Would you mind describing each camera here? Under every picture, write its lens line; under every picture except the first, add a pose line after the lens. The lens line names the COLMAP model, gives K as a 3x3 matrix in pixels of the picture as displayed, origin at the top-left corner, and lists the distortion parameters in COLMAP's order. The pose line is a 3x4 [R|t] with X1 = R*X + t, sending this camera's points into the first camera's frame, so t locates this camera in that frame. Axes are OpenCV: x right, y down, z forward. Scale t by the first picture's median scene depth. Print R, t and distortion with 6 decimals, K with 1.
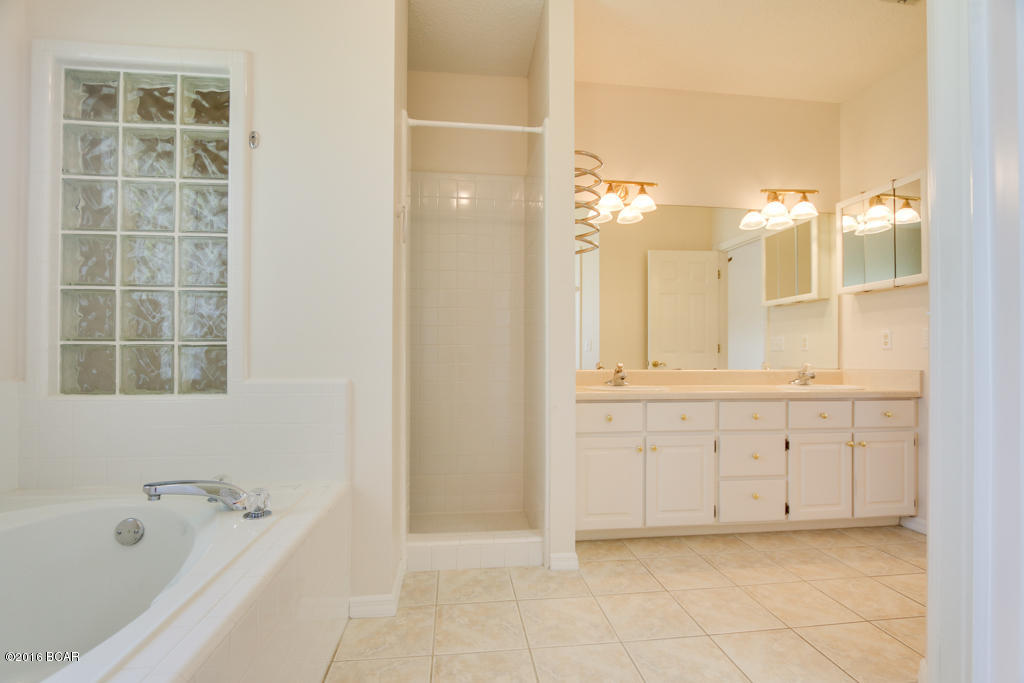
lens RADIAL K [[469.7, 0, 517.4], [0, 469.7, 350.3], [0, 0, 1]] dist [-0.022475, 0.000807]
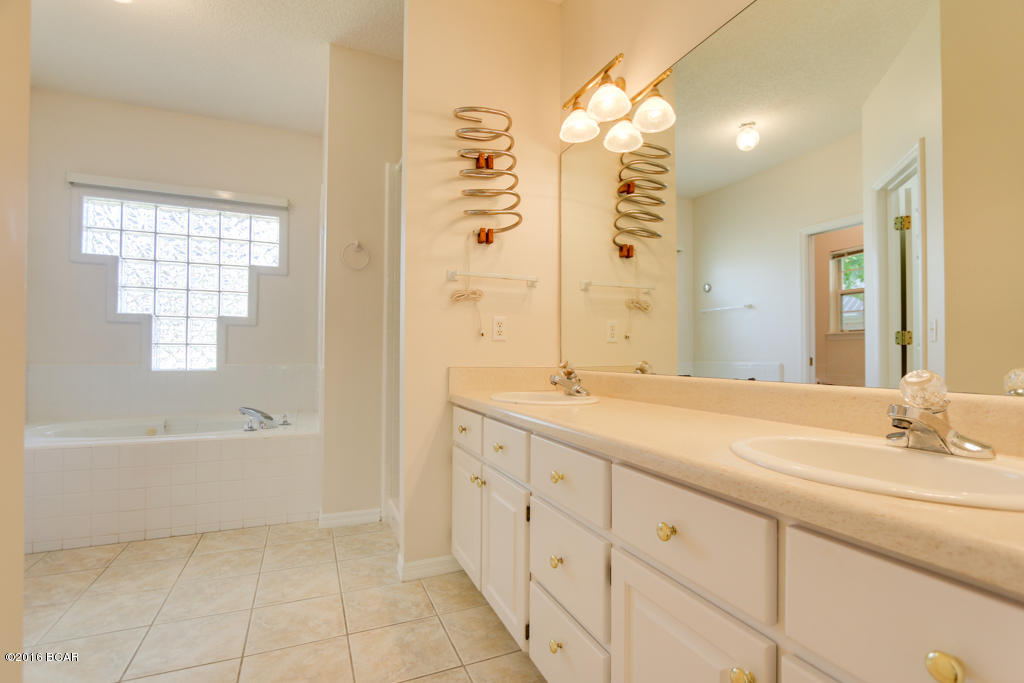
lens RADIAL K [[469.7, 0, 517.4], [0, 469.7, 350.3], [0, 0, 1]] dist [-0.022475, 0.000807]
pose [[0.293910, -0.017985, -0.955664, 1.132800], [0.004588, 0.999838, -0.017405, 0.029643], [0.955822, 0.000731, 0.293945, 0.987229]]
